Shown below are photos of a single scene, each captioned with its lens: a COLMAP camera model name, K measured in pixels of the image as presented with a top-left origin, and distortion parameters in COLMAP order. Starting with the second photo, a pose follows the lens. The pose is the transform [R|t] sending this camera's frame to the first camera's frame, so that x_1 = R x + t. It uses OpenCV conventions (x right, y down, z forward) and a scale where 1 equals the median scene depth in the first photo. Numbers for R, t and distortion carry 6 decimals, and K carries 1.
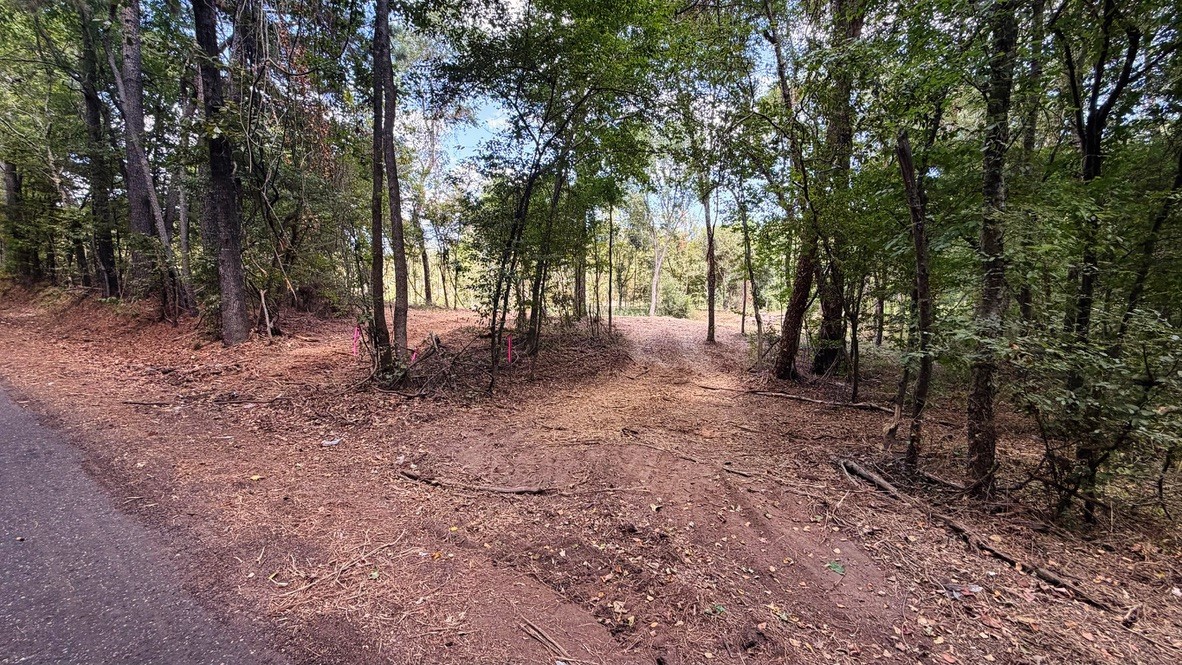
lens RADIAL K [[474.1, 0, 588.2], [0, 474.1, 338.6], [0, 0, 1]] dist [0.002042, -0.000083]
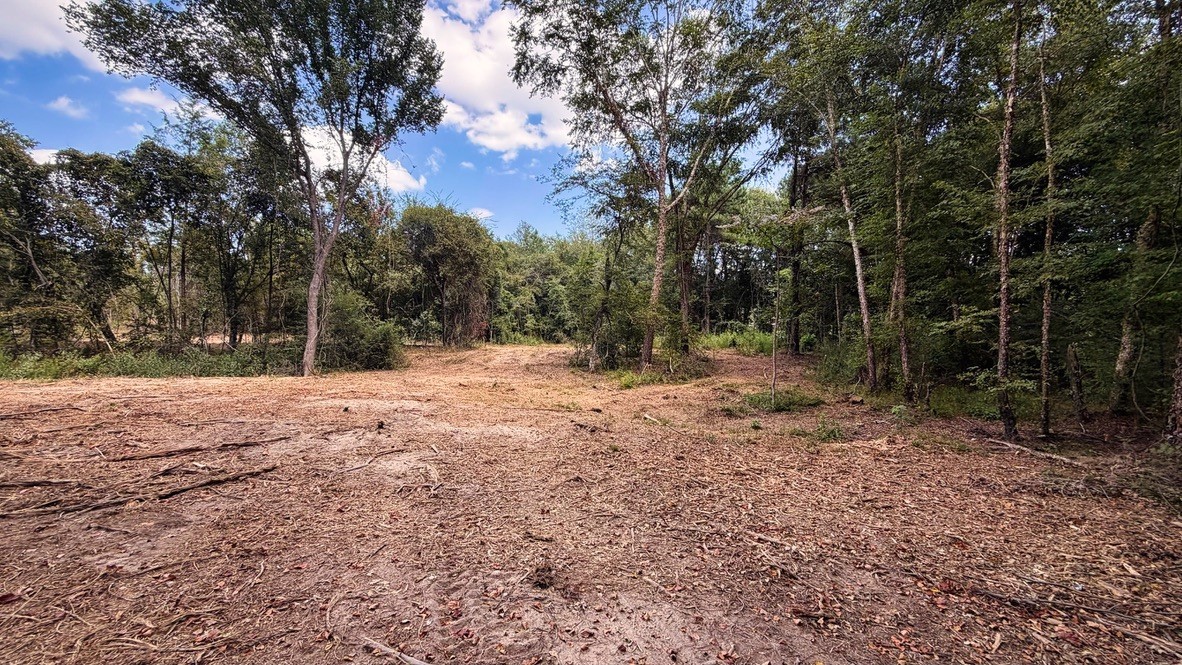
lens RADIAL K [[474.1, 0, 588.2], [0, 474.1, 338.6], [0, 0, 1]] dist [0.002042, -0.000083]
pose [[0.796323, -0.016114, 0.604657, 0.064352], [0.054584, 0.997481, -0.045304, -0.034234], [-0.602404, 0.069081, 0.795197, 0.424507]]
